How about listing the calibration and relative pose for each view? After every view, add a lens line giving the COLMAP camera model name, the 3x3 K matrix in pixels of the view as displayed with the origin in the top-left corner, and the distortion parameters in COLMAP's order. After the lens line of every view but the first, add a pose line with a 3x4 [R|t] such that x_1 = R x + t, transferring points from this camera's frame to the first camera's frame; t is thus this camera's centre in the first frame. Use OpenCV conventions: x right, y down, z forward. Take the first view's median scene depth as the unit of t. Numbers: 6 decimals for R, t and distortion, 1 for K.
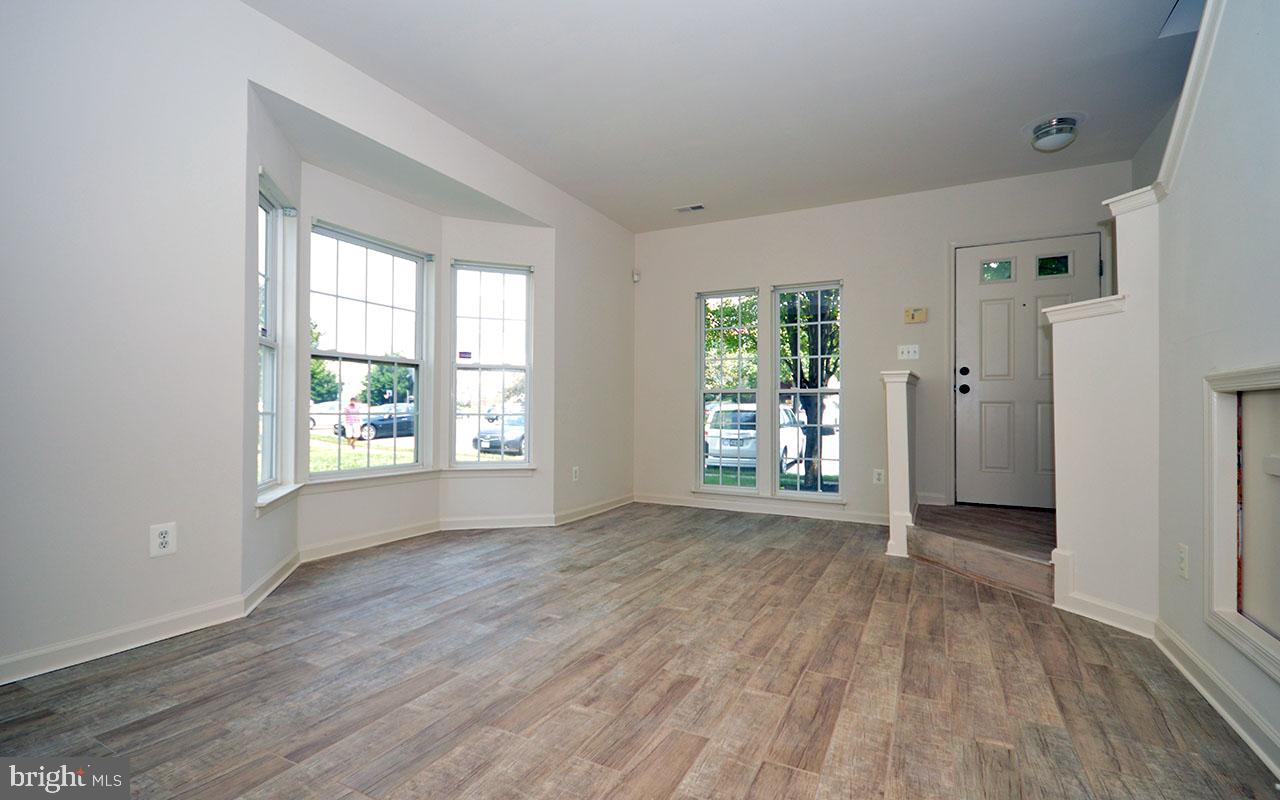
lens RADIAL K [[568.8, 0, 643.0], [0, 568.8, 401.4], [0, 0, 1]] dist [0.005385, -0.000131]
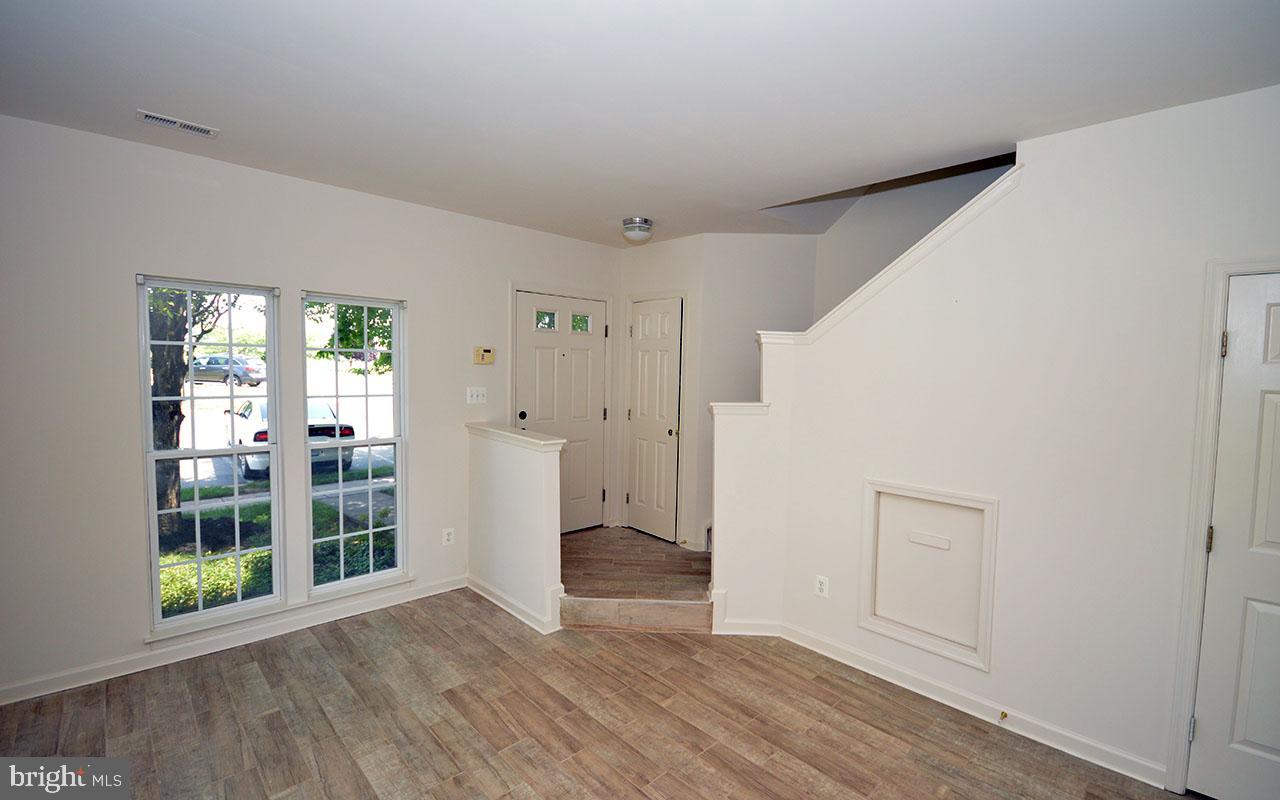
lens RADIAL K [[568.8, 0, 644.8], [0, 568.8, 395.9], [0, 0, 1]] dist [0.005385, -0.000131]
pose [[0.320582, -0.045240, 0.946140, -0.480720], [-0.034584, 0.997634, 0.059420, -0.228984], [-0.946589, -0.051770, 0.318259, 0.690261]]
